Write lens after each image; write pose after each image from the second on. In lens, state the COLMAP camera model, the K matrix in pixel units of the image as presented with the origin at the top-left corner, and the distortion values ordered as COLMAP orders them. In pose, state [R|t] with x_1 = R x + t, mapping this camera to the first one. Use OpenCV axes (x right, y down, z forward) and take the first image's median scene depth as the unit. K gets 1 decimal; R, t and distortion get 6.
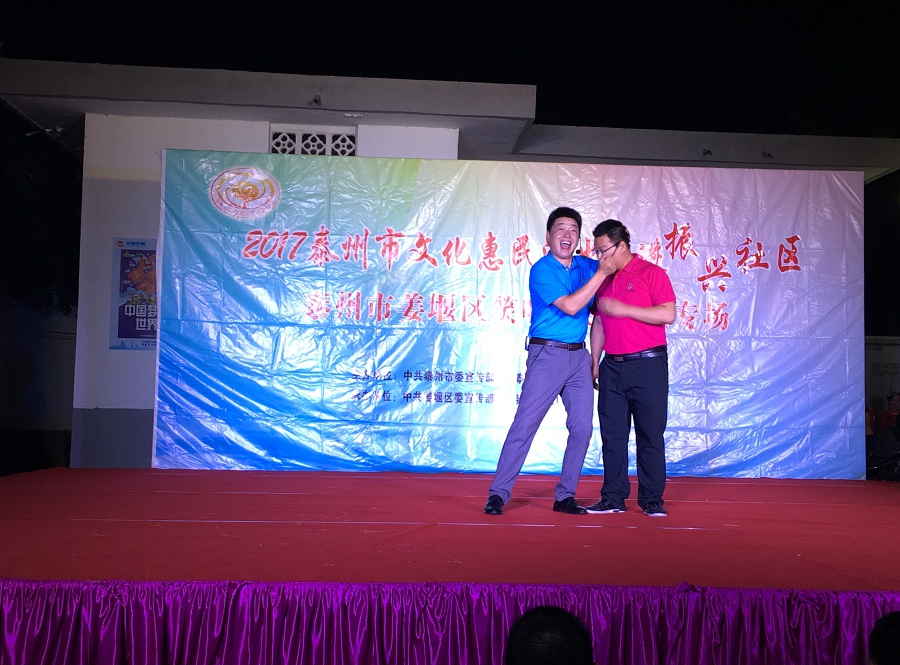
lens RADIAL K [[1310.1, 0, 459.1], [0, 1310.1, 332.3], [0, 0, 1]] dist [0.015260, 0.384646]
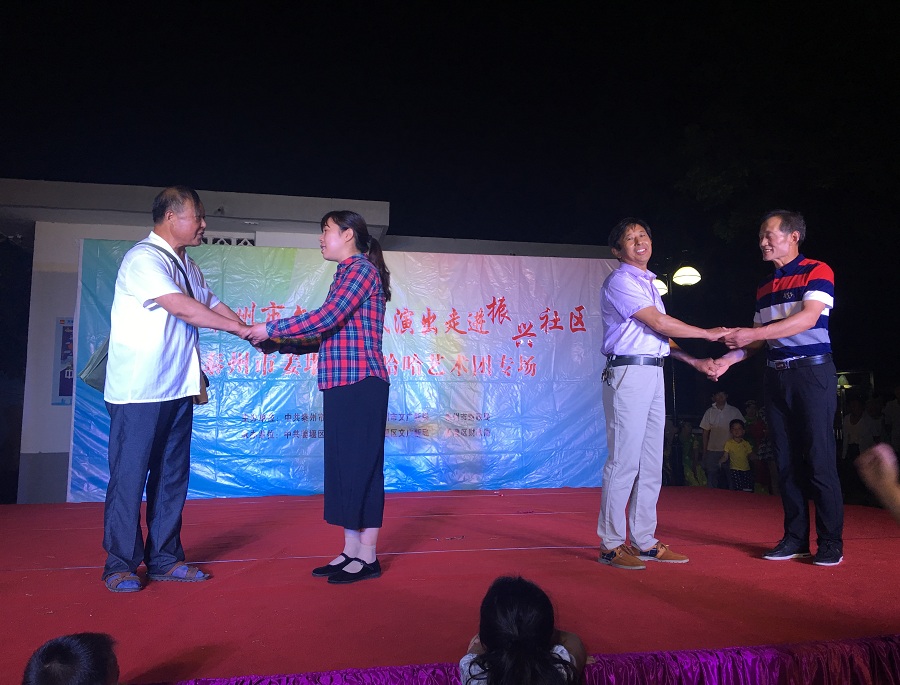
lens RADIAL K [[798.0, 0, 466.3], [0, 798.0, 339.9], [0, 0, 1]] dist [0.080980, -0.095526]
pose [[0.990419, -0.015157, 0.137264, 0.025557], [0.024445, 0.997504, -0.066236, 0.013482], [-0.135918, 0.068957, 0.988317, 0.210215]]
